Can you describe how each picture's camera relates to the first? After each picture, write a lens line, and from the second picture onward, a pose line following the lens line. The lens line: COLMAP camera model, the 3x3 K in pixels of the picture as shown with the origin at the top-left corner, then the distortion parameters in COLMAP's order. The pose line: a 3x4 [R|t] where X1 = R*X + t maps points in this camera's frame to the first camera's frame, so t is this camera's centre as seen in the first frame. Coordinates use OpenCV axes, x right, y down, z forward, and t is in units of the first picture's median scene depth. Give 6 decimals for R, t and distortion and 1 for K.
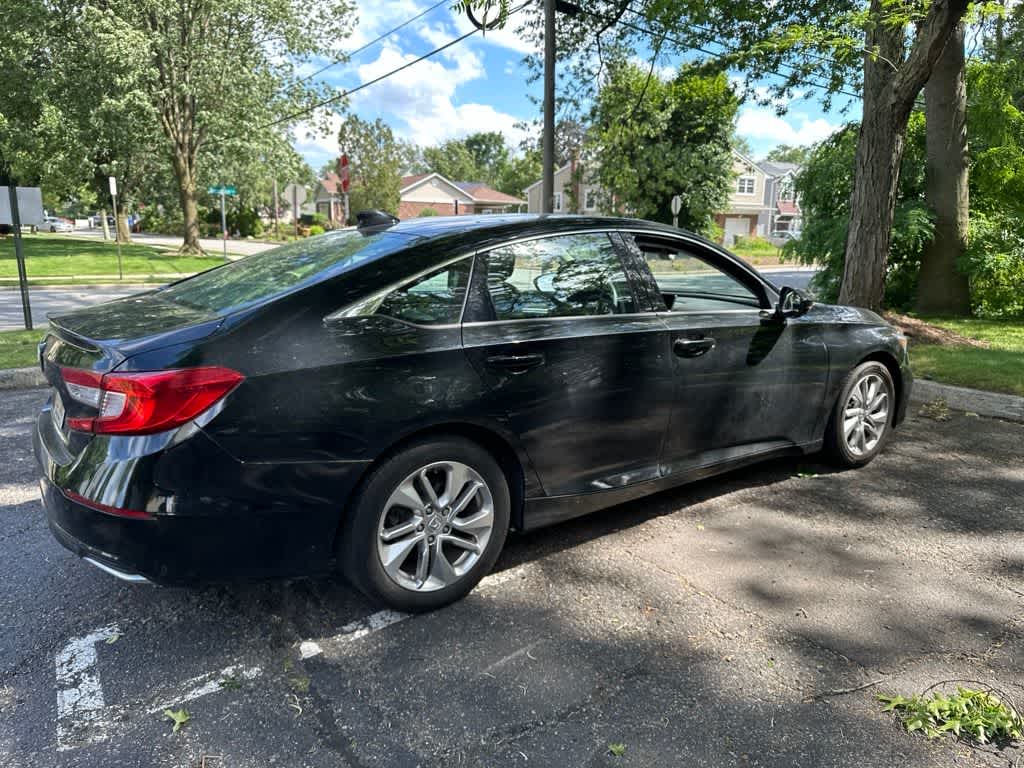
lens RADIAL K [[709.7, 0, 518.4], [0, 709.7, 388.6], [0, 0, 1]] dist [0.039206, -0.058051]
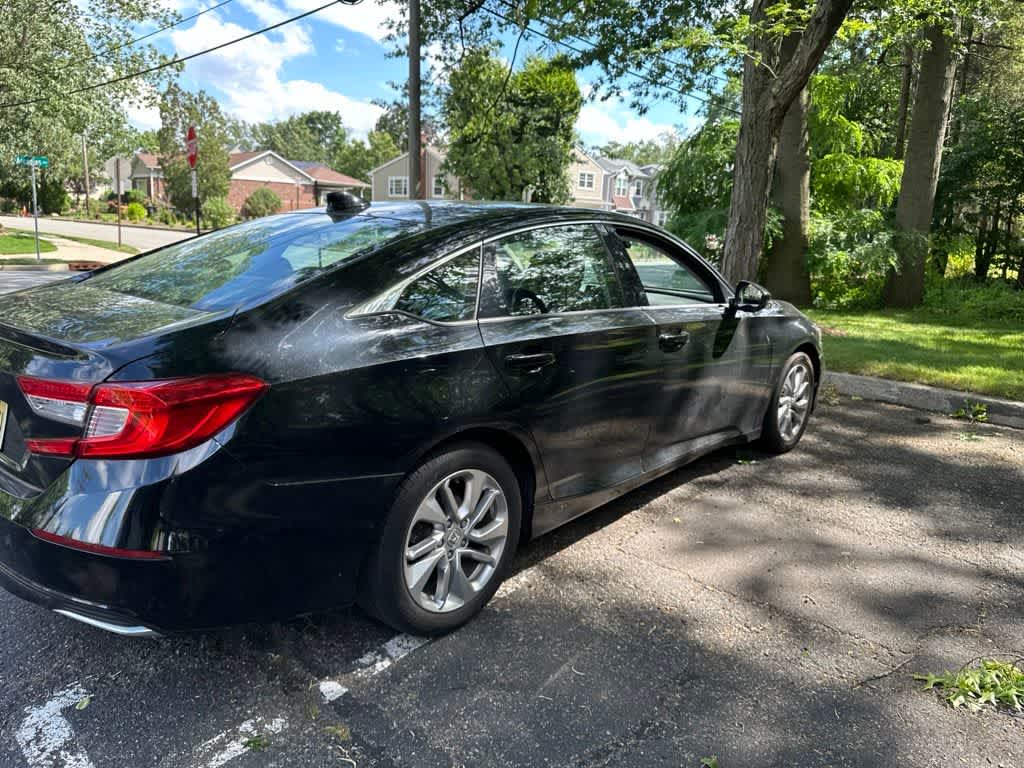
lens RADIAL K [[709.7, 0, 517.5], [0, 709.7, 388.3], [0, 0, 1]] dist [0.039206, -0.058051]
pose [[0.976335, -0.021435, 0.215199, -0.146605], [0.017917, 0.999672, 0.018286, -0.011577], [-0.215520, -0.013997, 0.976399, 0.054866]]
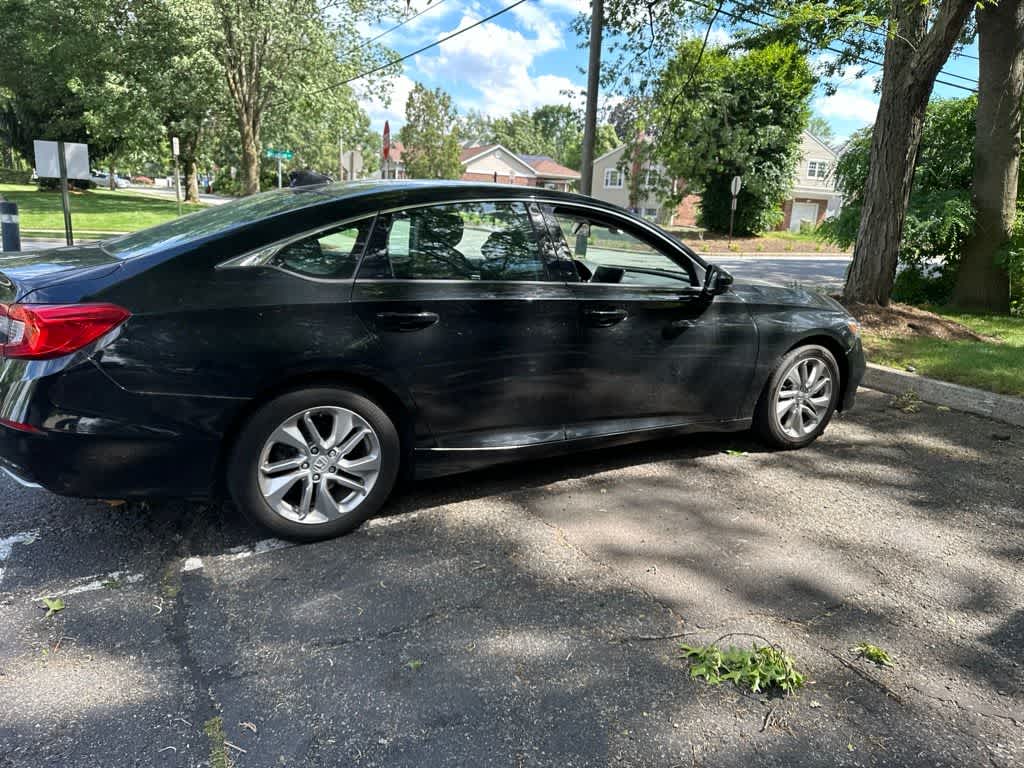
lens RADIAL K [[709.7, 0, 515.9], [0, 709.7, 395.2], [0, 0, 1]] dist [0.039206, -0.058051]
pose [[0.994934, 0.061955, -0.079167, 0.165971], [-0.058607, 0.997313, 0.043945, 0.013107], [0.081677, -0.039082, 0.995892, -0.036860]]
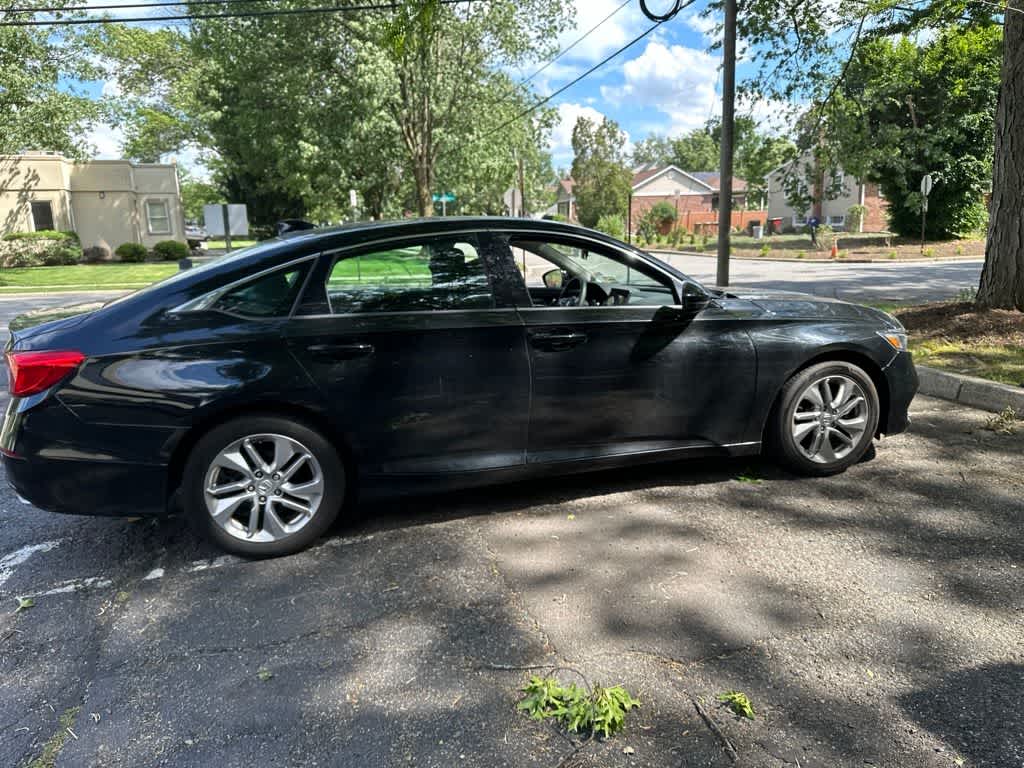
lens RADIAL K [[709.7, 0, 521.6], [0, 709.7, 392.1], [0, 0, 1]] dist [0.039206, -0.058051]
pose [[0.944527, 0.036024, -0.326453, 0.425437], [-0.032556, 0.999340, 0.016085, -0.000117], [0.326818, -0.004565, 0.945076, 0.008634]]
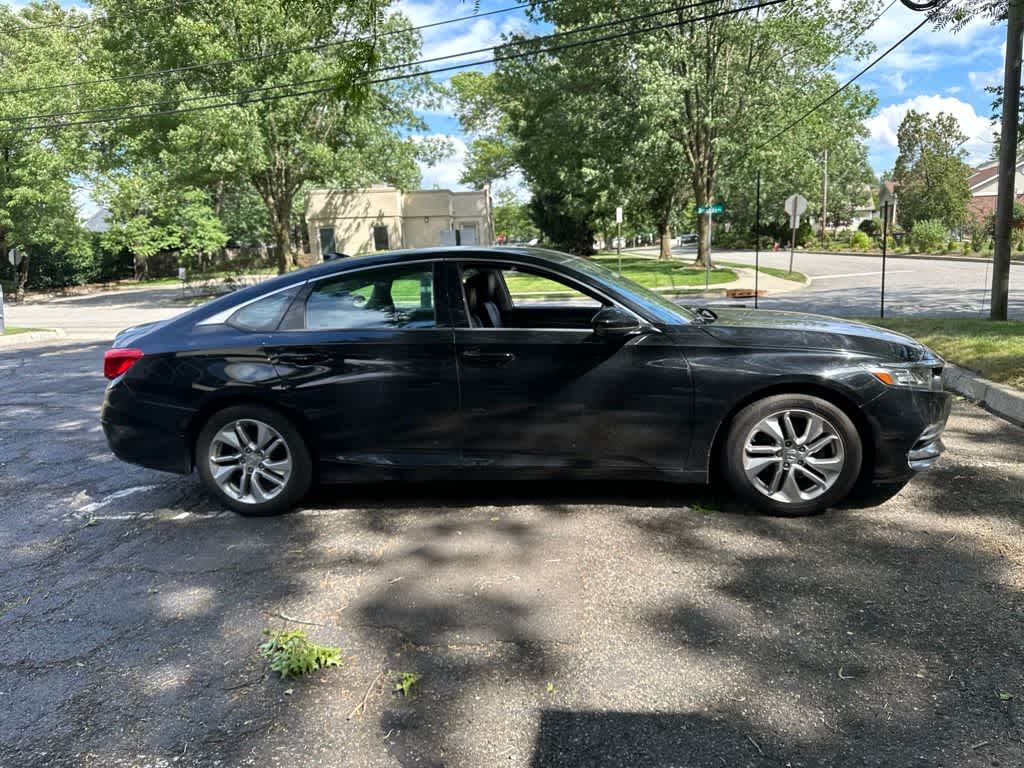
lens RADIAL K [[709.7, 0, 529.5], [0, 709.7, 376.3], [0, 0, 1]] dist [0.039206, -0.058051]
pose [[0.725176, 0.072024, -0.684787, 0.862386], [-0.091868, 0.995743, 0.007442, -0.036264], [0.682408, 0.057513, 0.728705, 0.173837]]
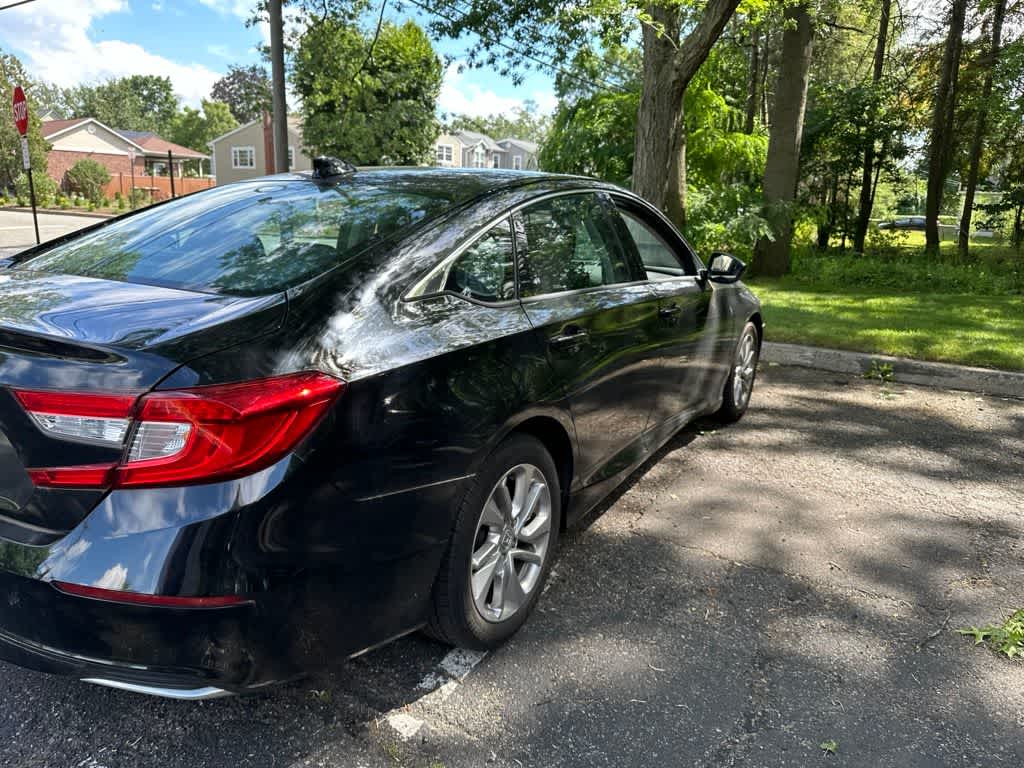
lens RADIAL K [[709.7, 0, 513.3], [0, 709.7, 393.0], [0, 0, 1]] dist [0.039206, -0.058051]
pose [[0.917265, -0.080362, 0.390086, -0.268918], [0.059744, 0.996113, 0.064724, -0.022380], [-0.393772, -0.036064, 0.918501, 0.147049]]
